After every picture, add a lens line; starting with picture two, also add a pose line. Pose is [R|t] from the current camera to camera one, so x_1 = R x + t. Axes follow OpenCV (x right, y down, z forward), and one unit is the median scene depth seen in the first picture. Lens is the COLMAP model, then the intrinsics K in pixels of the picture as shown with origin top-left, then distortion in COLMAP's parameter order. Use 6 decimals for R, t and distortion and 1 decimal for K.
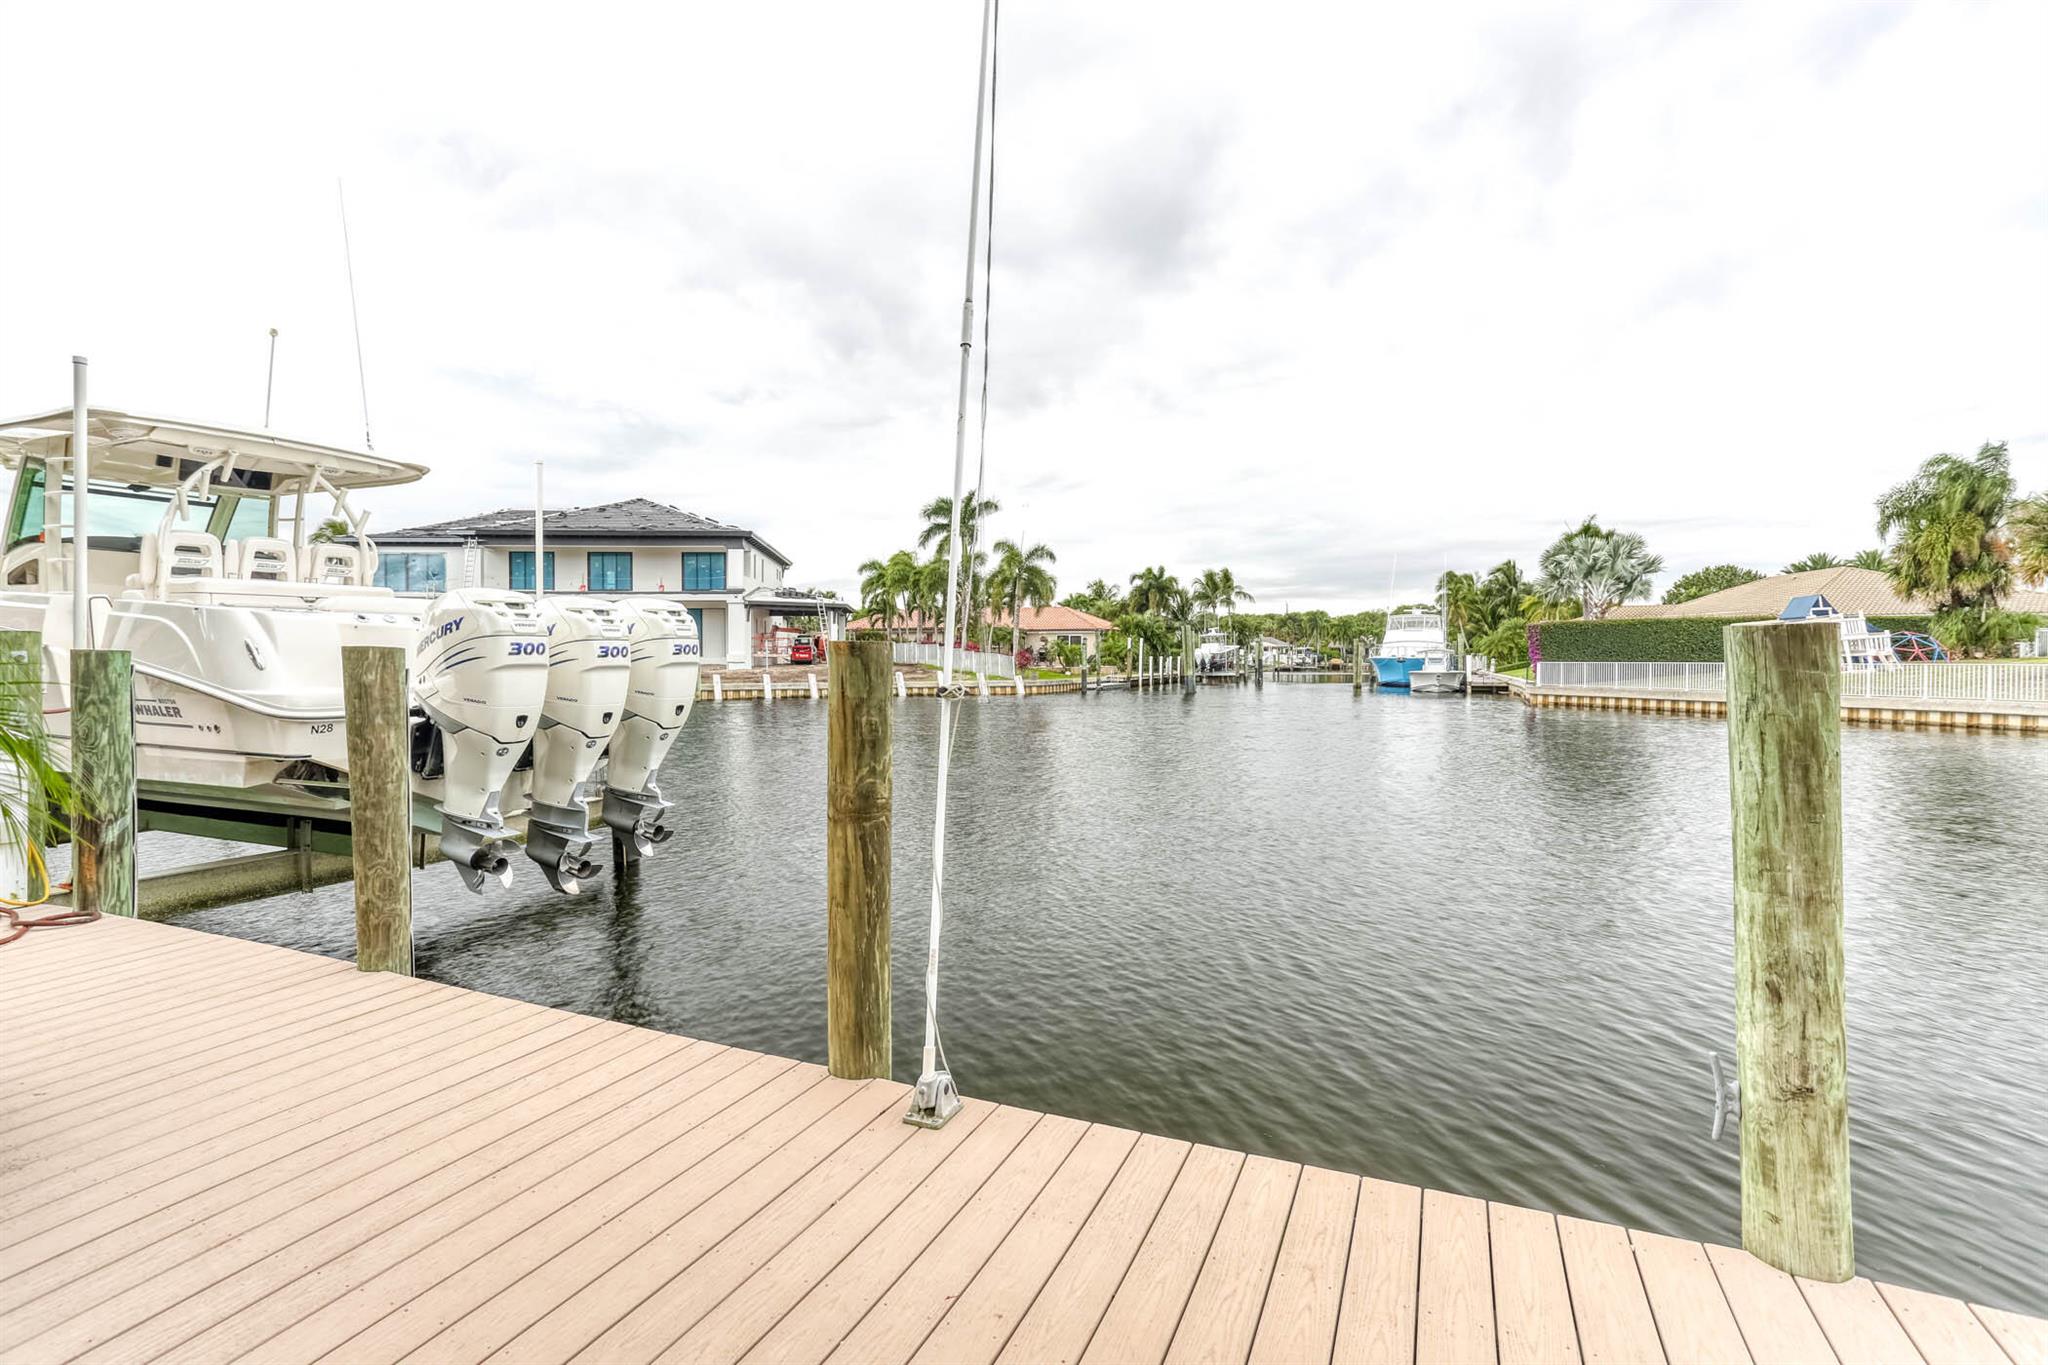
lens RADIAL K [[991.2, 0, 1015.8], [0, 991.2, 654.2], [0, 0, 1]] dist [-0.043695, 0.020590]
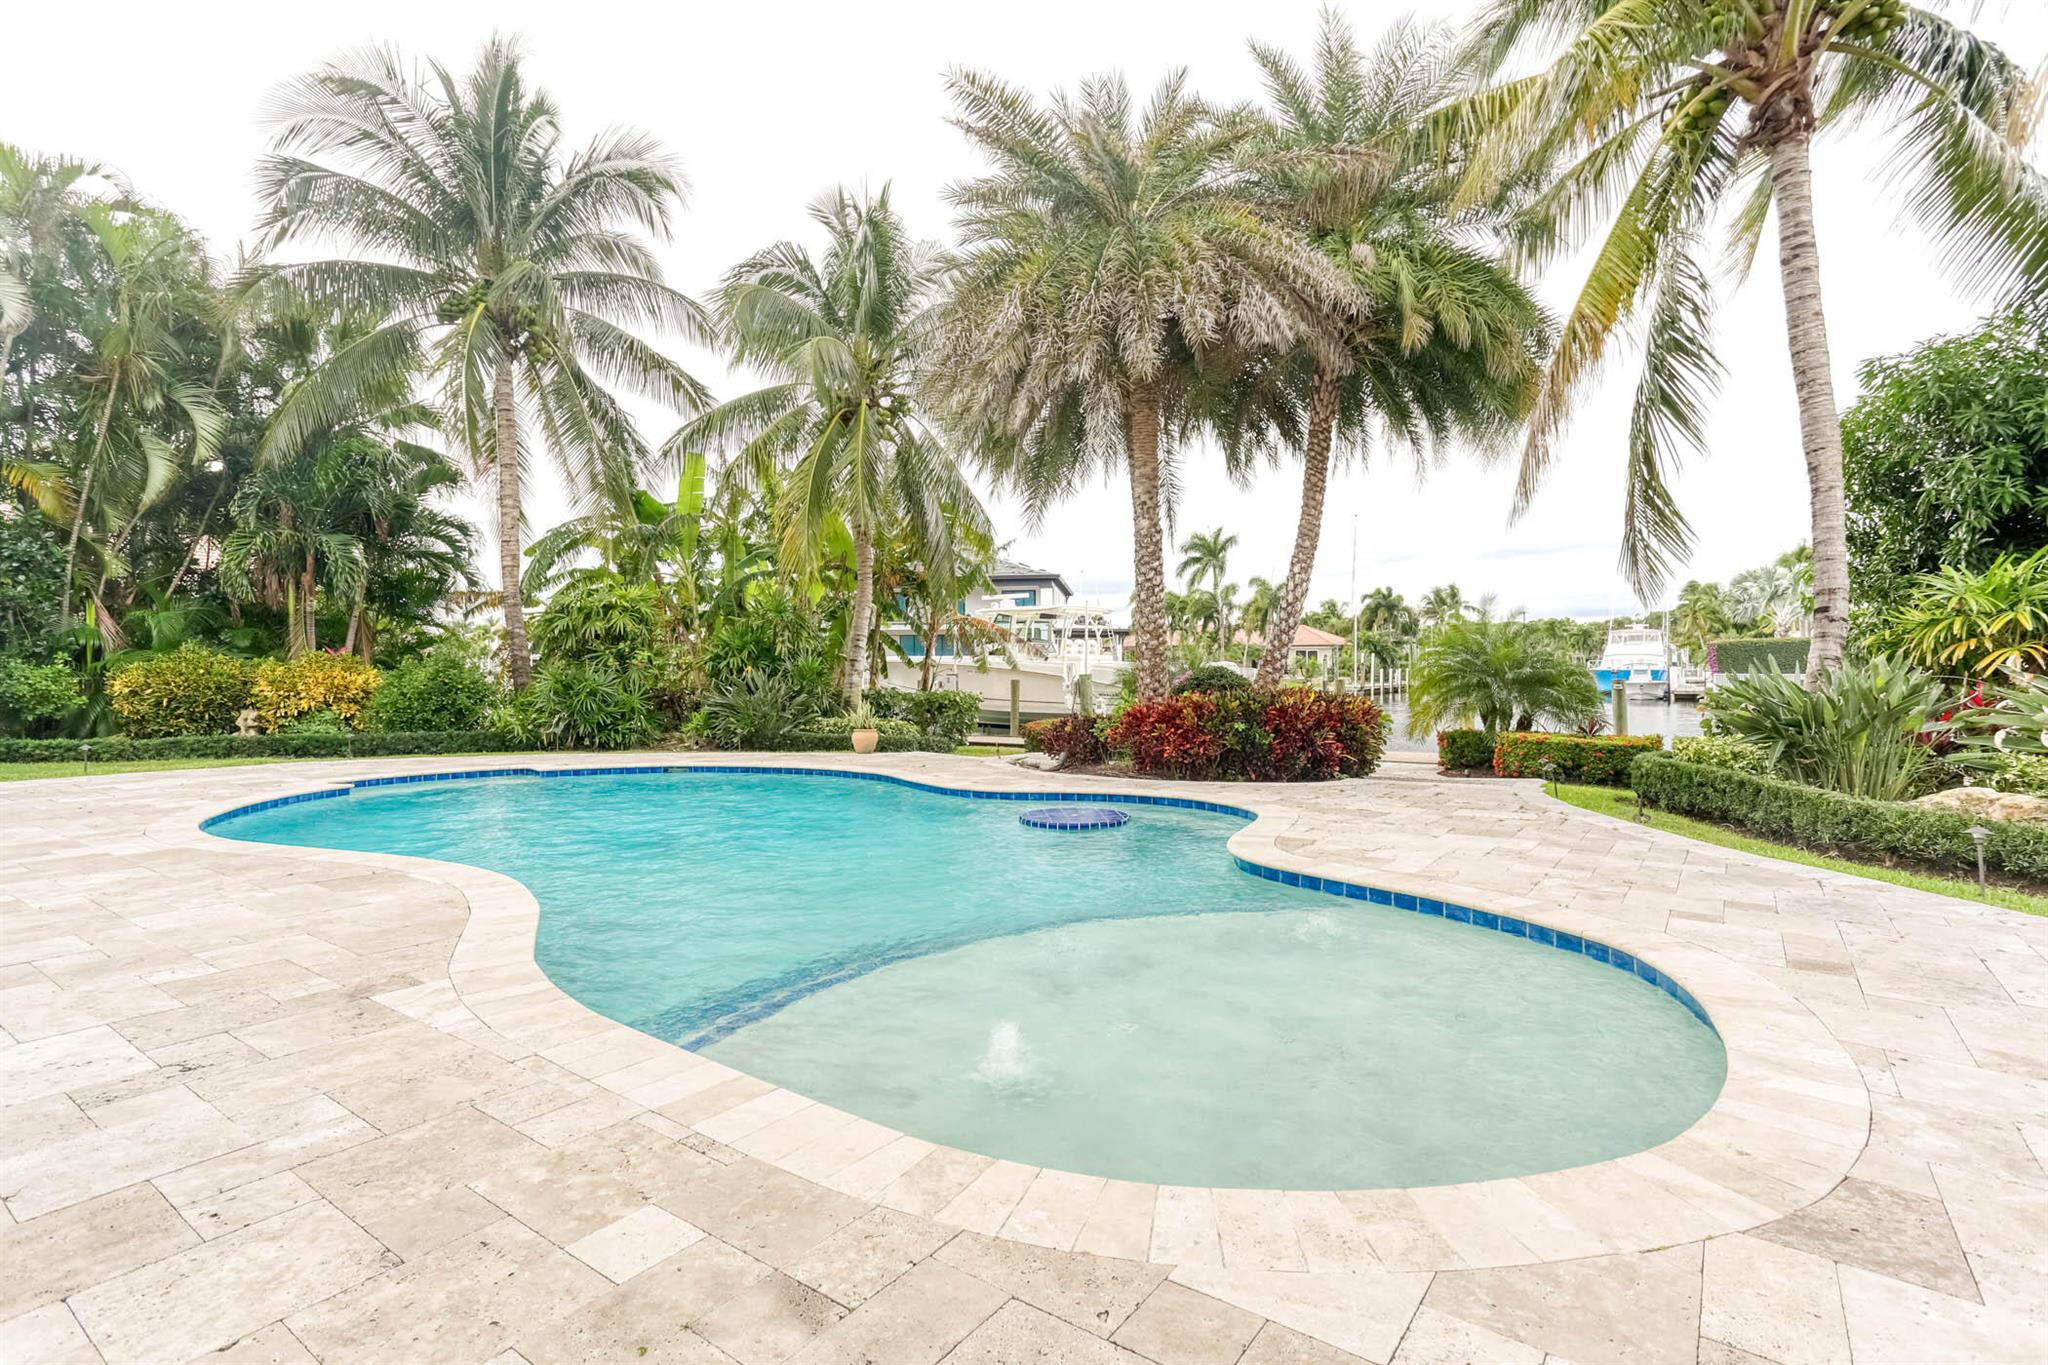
lens RADIAL K [[991.2, 0, 1015.8], [0, 991.2, 654.2], [0, 0, 1]] dist [-0.043695, 0.020590]
pose [[0.976565, -0.006822, -0.215115, -0.029789], [0.004625, 0.999932, -0.010716, -0.004172], [0.215174, 0.009470, 0.976530, -0.196036]]
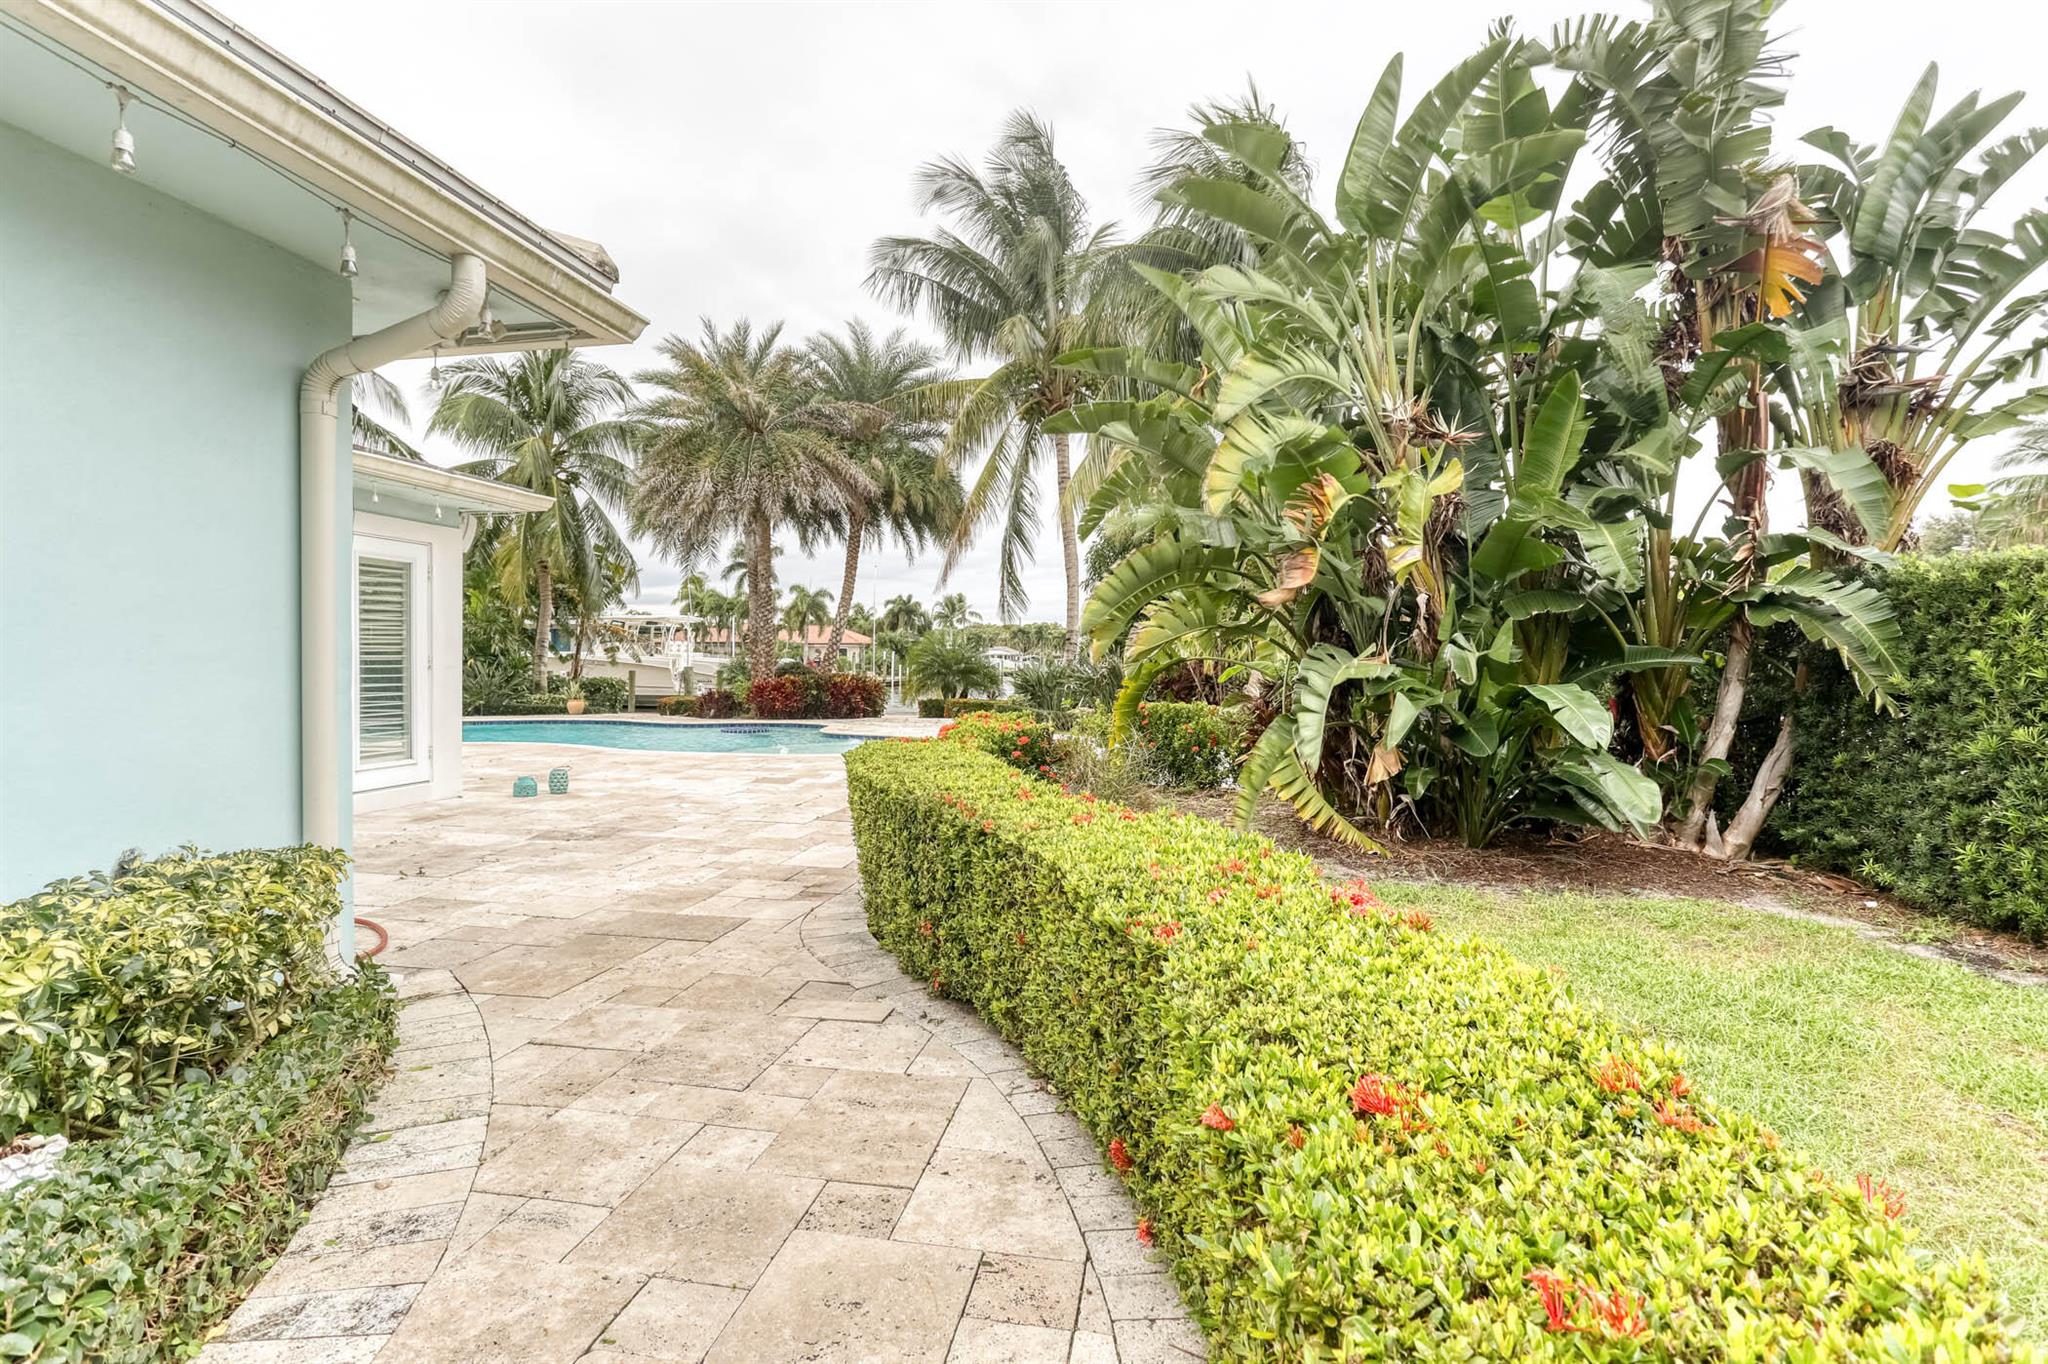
lens RADIAL K [[991.2, 0, 1015.8], [0, 991.2, 653.7], [0, 0, 1]] dist [-0.043695, 0.020590]
pose [[0.969055, 0.002199, 0.246836, -0.042566], [-0.000832, 0.999984, -0.005641, -0.004516], [-0.246844, 0.005262, 0.969041, -0.334522]]
